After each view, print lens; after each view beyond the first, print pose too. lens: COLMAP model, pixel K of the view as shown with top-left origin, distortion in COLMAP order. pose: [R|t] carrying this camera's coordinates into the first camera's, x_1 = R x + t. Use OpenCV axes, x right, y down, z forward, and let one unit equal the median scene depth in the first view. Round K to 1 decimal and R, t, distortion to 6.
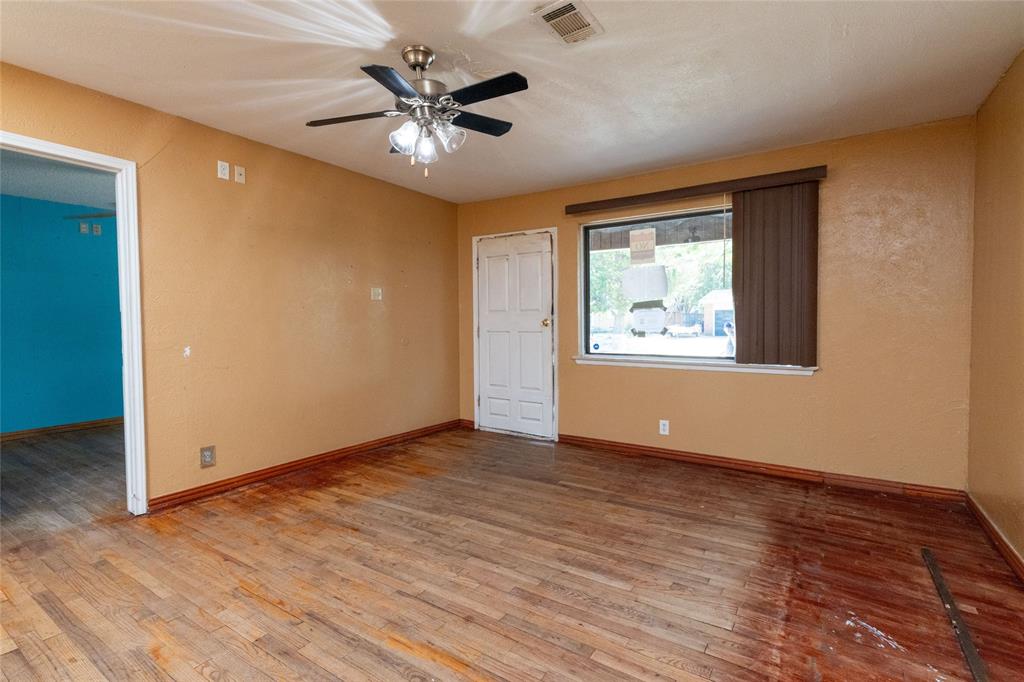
lens RADIAL K [[475.8, 0, 513.3], [0, 475.8, 337.3], [0, 0, 1]] dist [-0.000101, -0.000153]
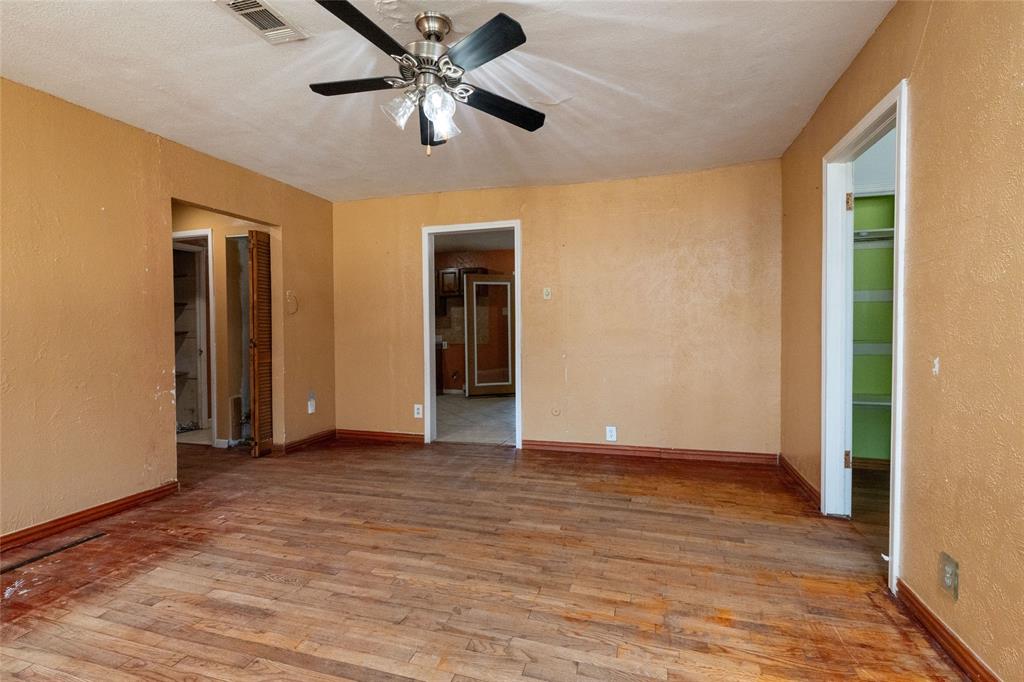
lens RADIAL K [[475.8, 0, 508.6], [0, 475.8, 337.5], [0, 0, 1]] dist [-0.000101, -0.000153]
pose [[-0.957760, 0.015656, -0.287141, -0.069081], [0.001211, 0.998728, 0.050416, -0.049162], [0.287565, 0.047939, -0.956561, 2.084617]]
